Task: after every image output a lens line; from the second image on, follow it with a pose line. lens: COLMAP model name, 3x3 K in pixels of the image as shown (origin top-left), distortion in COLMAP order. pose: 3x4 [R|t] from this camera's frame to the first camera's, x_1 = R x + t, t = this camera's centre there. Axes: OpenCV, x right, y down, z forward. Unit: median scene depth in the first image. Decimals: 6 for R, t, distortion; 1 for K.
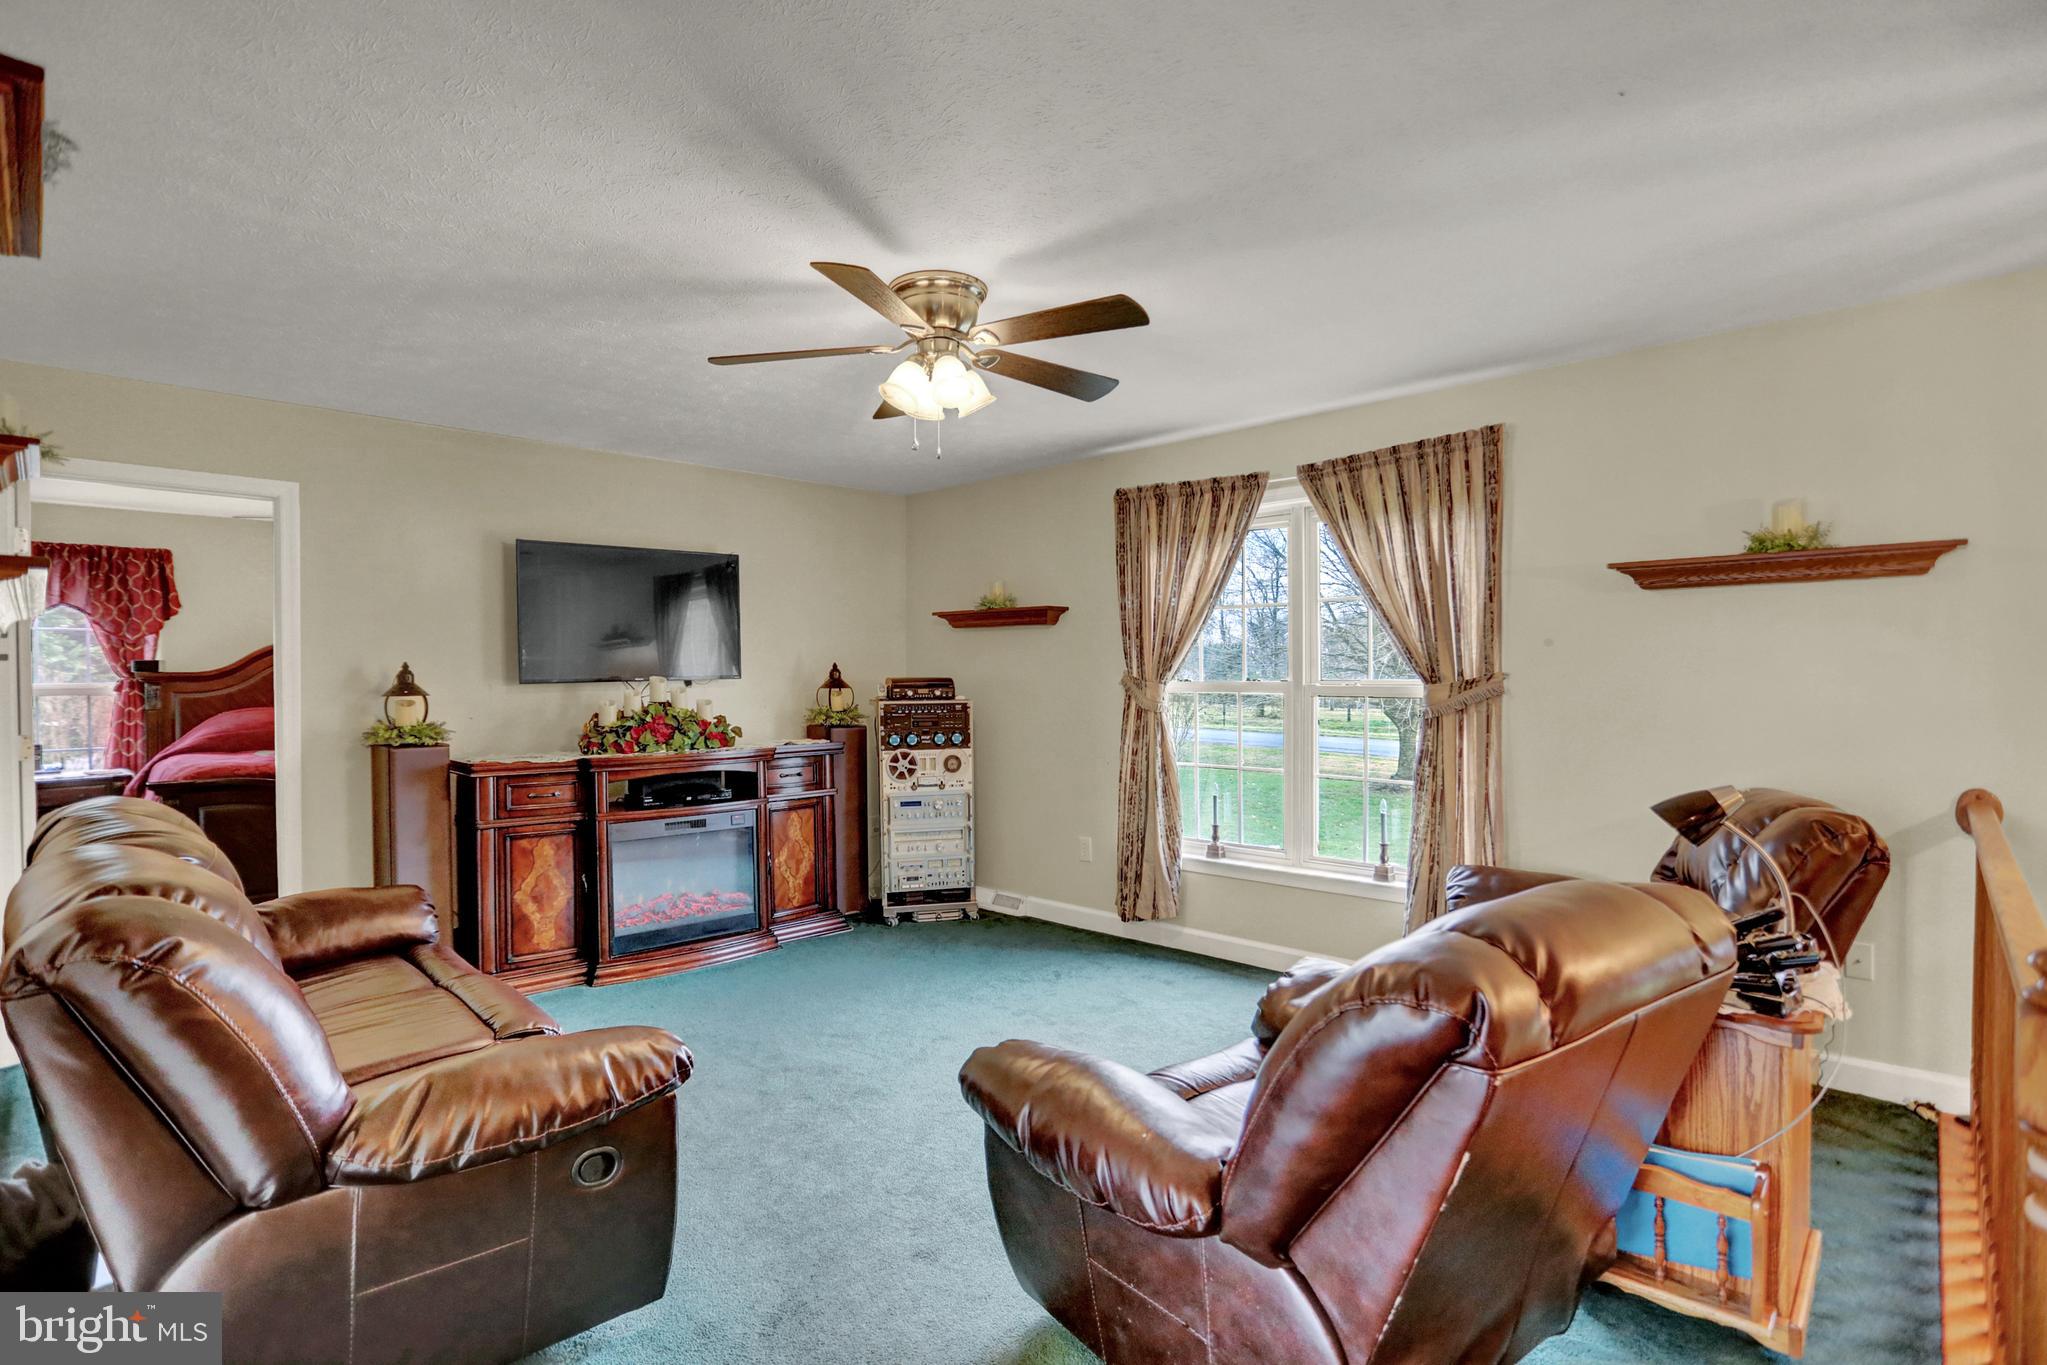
lens RADIAL K [[991.7, 0, 1023.5], [0, 991.7, 682.5], [0, 0, 1]] dist [-0.055114, 0.021194]
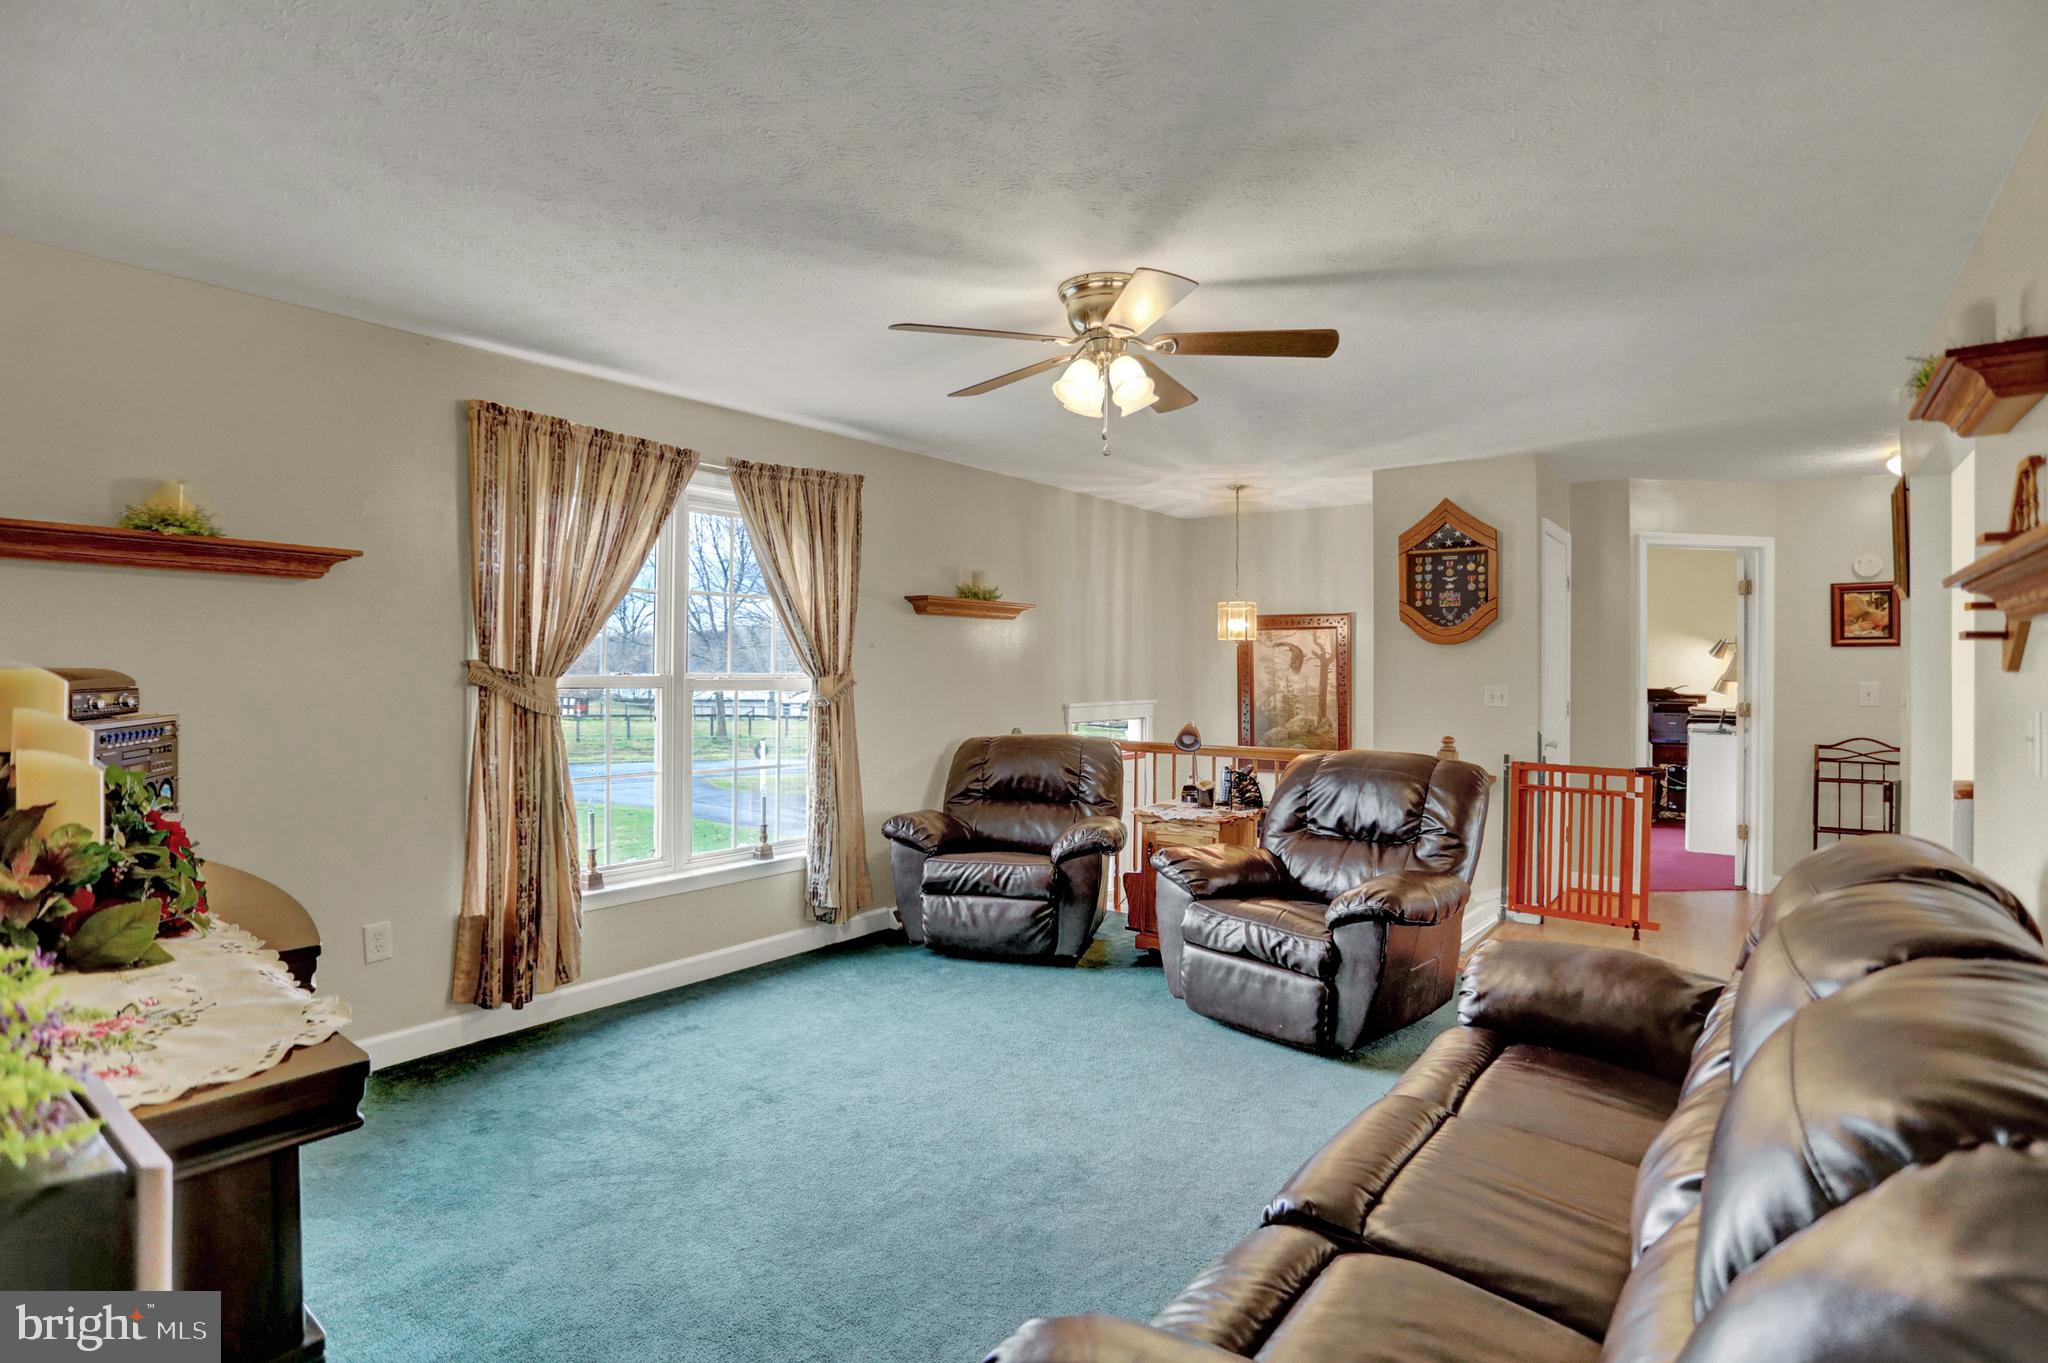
lens RADIAL K [[1002.1, 0, 1027.0], [0, 1002.1, 686.4], [0, 0, 1]] dist [-0.060217, 0.025327]
pose [[-0.111030, -0.007513, 0.993789, -0.721267], [0.004623, 0.999957, 0.008077, 0.003646], [-0.993806, 0.005491, -0.110991, 0.783514]]
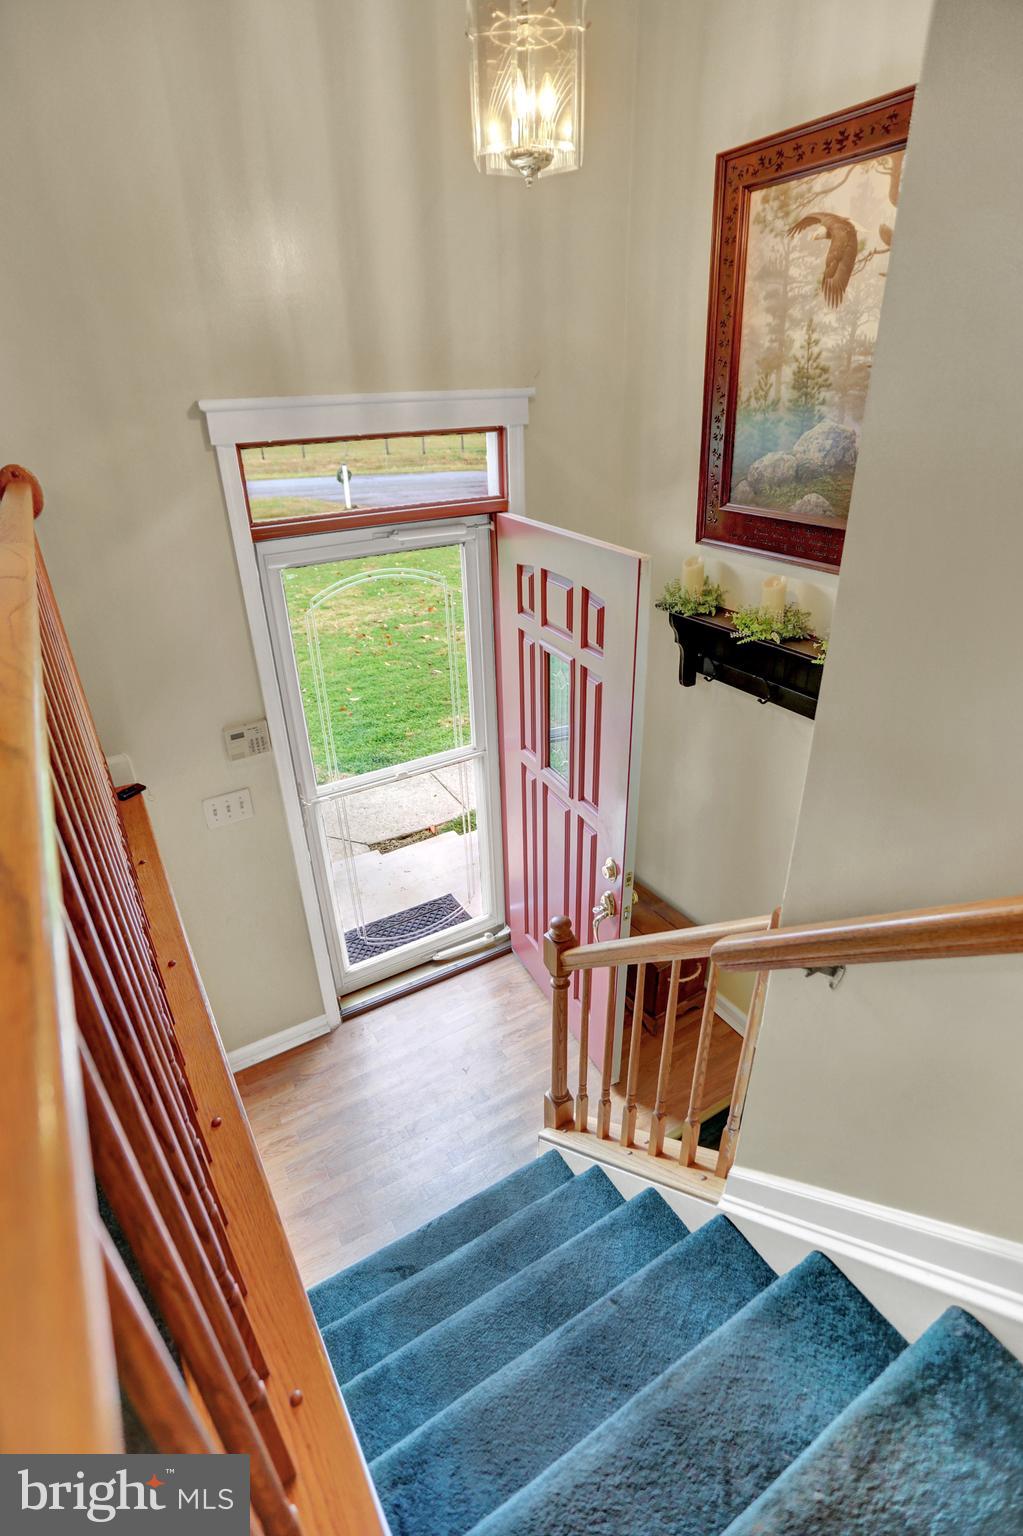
lens RADIAL K [[749.1, 0, 509.8], [0, 749.1, 782.9], [0, 0, 1]] dist [-0.079247, 0.037879]
pose [[0.248570, -0.449427, 0.858038, 0.258822], [0.029553, 0.888947, 0.457055, 0.051559], [-0.968163, -0.088252, 0.234247, 0.234915]]
